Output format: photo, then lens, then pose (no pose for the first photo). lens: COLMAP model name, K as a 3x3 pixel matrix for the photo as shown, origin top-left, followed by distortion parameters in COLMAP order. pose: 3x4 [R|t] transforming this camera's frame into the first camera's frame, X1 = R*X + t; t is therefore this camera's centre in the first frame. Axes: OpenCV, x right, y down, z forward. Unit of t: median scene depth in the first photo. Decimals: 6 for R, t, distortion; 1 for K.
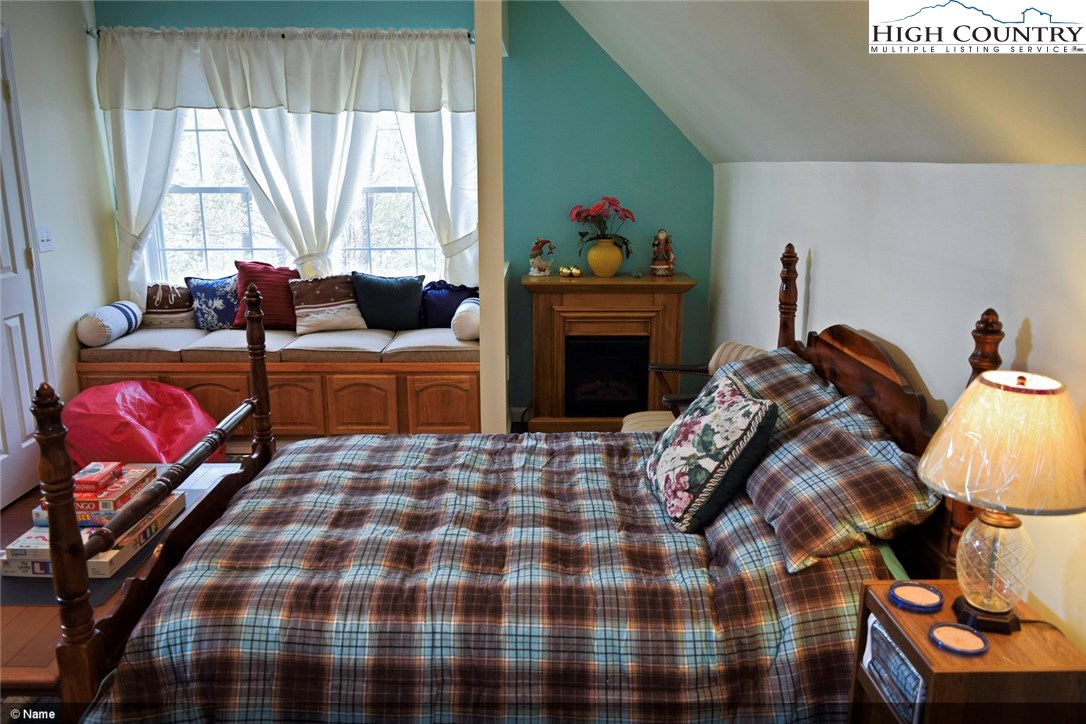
lens RADIAL K [[844.1, 0, 543.9], [0, 844.1, 363.6], [0, 0, 1]] dist [-0.022100, 0.011583]
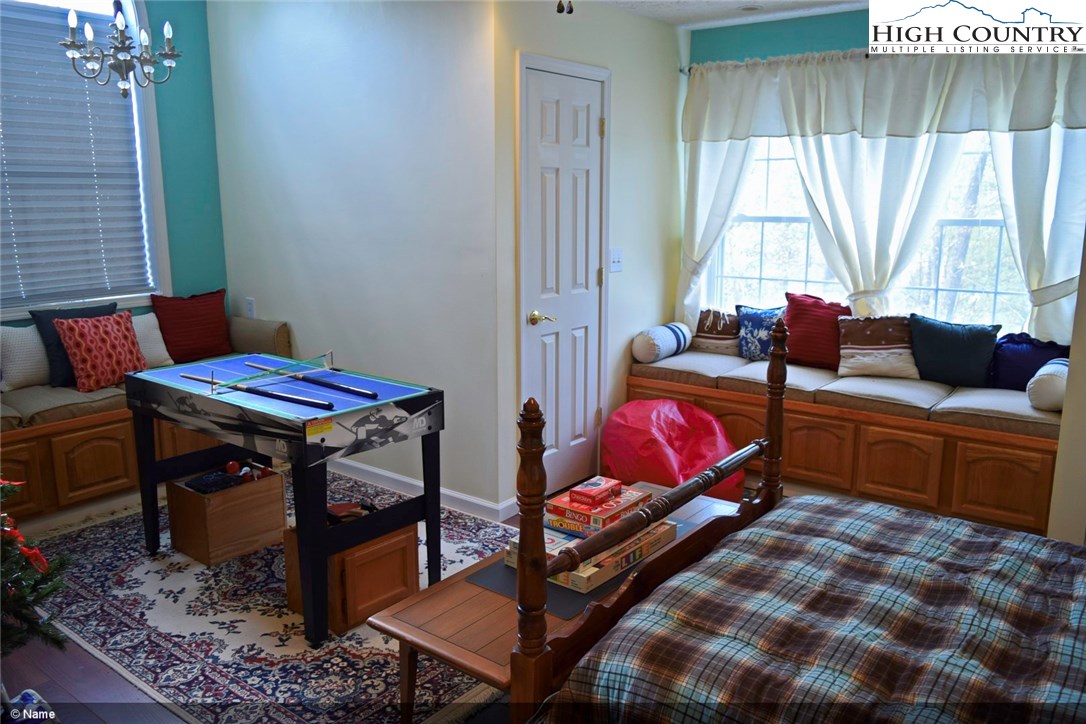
lens RADIAL K [[844.1, 0, 536.3], [0, 844.1, 362.3], [0, 0, 1]] dist [-0.022100, 0.011583]
pose [[0.780184, 0.117741, -0.614370, 0.015649], [-0.141469, 0.989892, 0.010056, -0.012560], [0.609343, 0.079069, 0.788954, 0.074328]]
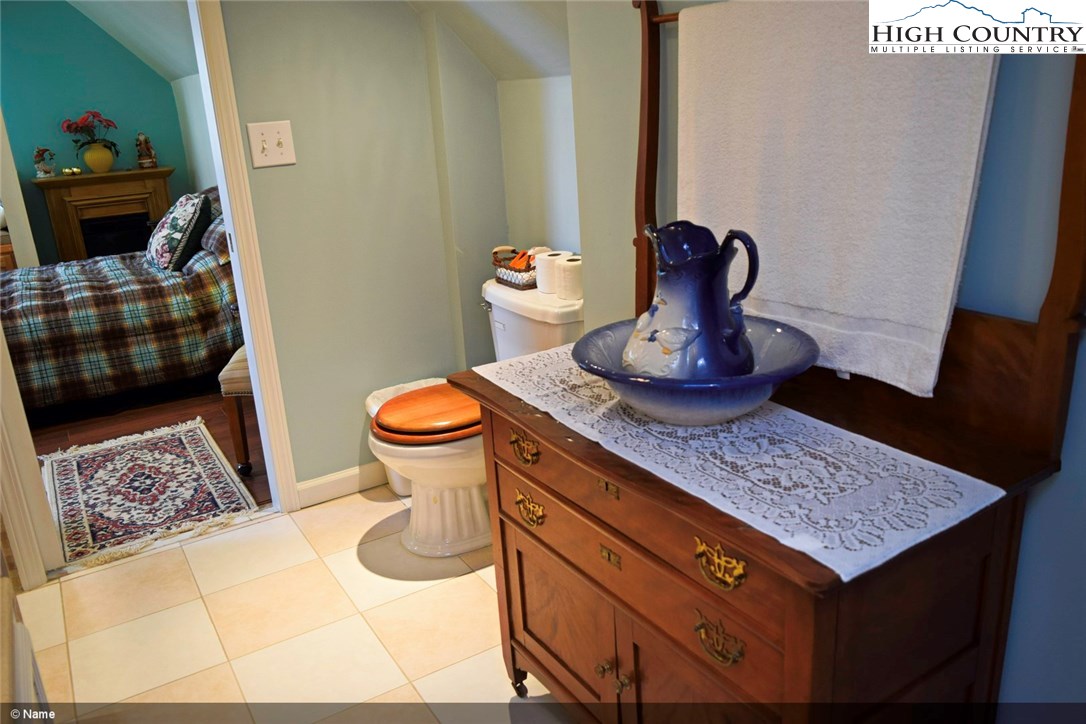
lens RADIAL K [[844.1, 0, 546.8], [0, 844.1, 365.7], [0, 0, 1]] dist [-0.022100, 0.011583]
pose [[0.853141, -0.209084, 0.477948, -0.028889], [0.176561, 0.977828, 0.112599, 0.193415], [-0.490894, -0.011676, 0.871141, -0.566194]]
